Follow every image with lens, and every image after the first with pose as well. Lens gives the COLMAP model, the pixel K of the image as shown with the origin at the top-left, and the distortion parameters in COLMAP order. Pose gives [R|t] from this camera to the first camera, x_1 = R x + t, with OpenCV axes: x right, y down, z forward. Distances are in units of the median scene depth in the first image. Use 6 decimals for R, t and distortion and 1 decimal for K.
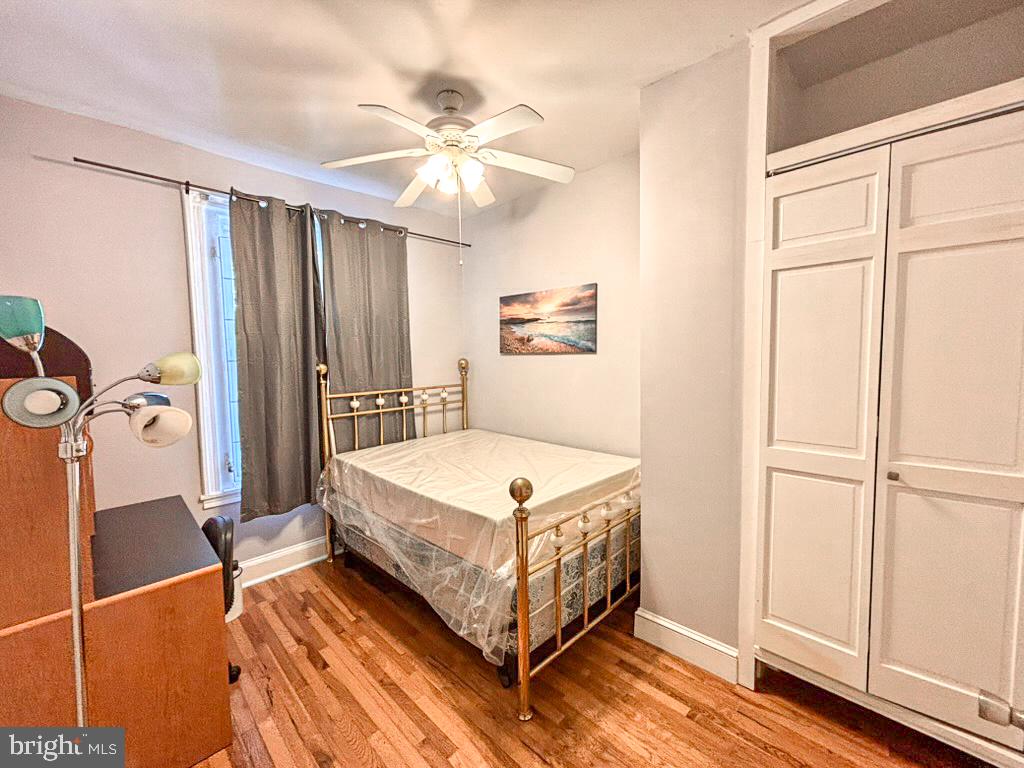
lens RADIAL K [[414.8, 0, 511.2], [0, 414.8, 384.5], [0, 0, 1]] dist [0.001105, 0.001995]
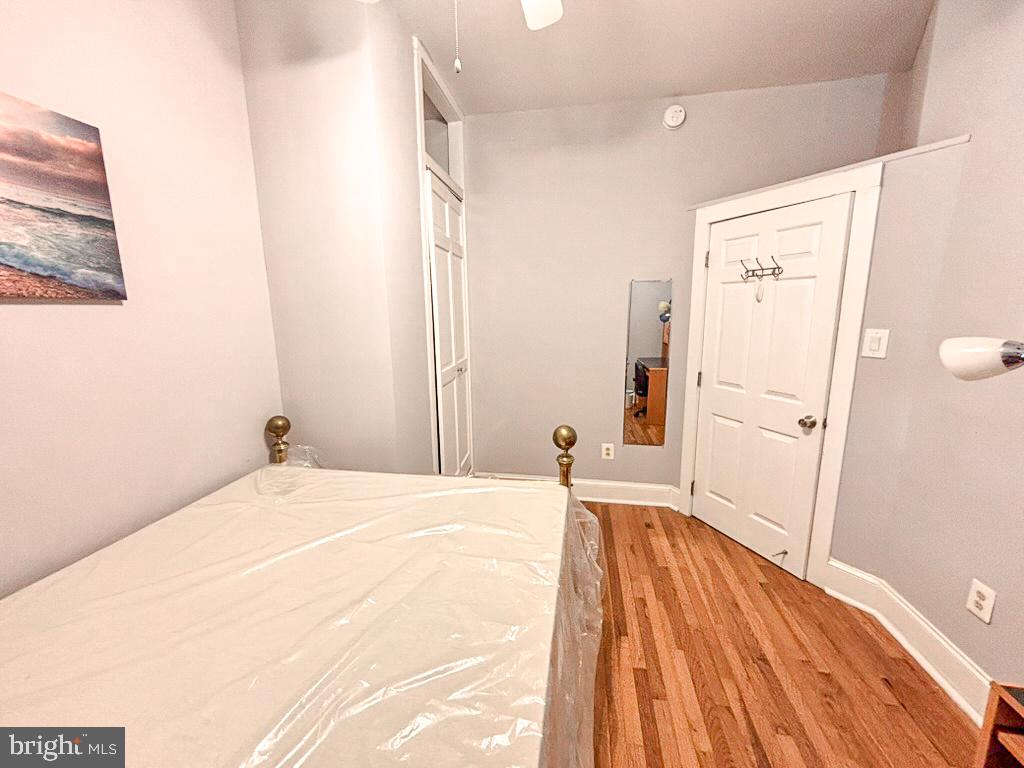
lens RADIAL K [[414.8, 0, 509.7], [0, 414.8, 376.0], [0, 0, 1]] dist [0.001105, 0.001995]
pose [[-0.560812, -0.127476, 0.818071, -0.391044], [0.075770, 0.976028, 0.204032, -0.056303], [-0.824469, 0.176409, -0.537710, 0.914154]]
